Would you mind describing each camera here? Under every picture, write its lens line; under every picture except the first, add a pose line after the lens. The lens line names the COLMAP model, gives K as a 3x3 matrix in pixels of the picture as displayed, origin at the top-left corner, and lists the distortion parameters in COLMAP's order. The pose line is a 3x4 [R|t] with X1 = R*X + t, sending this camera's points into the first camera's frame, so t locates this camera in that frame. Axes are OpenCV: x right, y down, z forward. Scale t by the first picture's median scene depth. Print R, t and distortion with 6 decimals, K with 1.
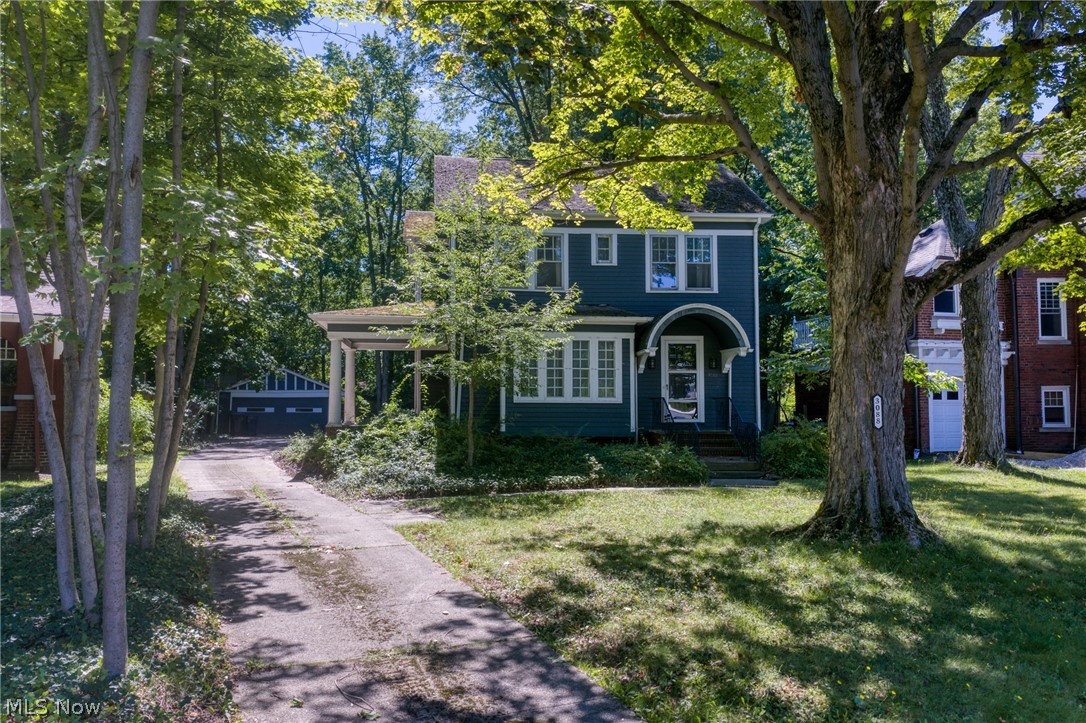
lens RADIAL K [[878.3, 0, 543.0], [0, 878.3, 361.5], [0, 0, 1]] dist [0.000081, 0.000419]
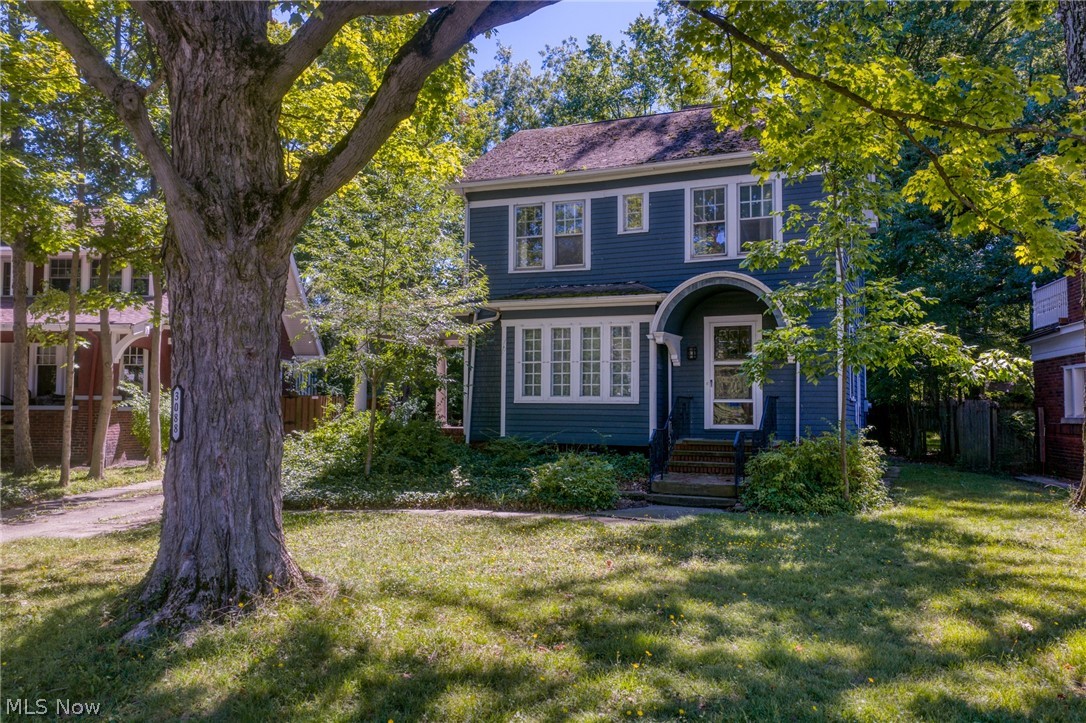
lens RADIAL K [[878.3, 0, 543.0], [0, 878.3, 361.5], [0, 0, 1]] dist [0.000081, 0.000419]
pose [[0.864870, -0.022824, -0.501477, 0.418199], [0.021627, 0.999732, -0.008202, 0.013879], [0.501530, -0.003752, 0.865132, 0.272380]]
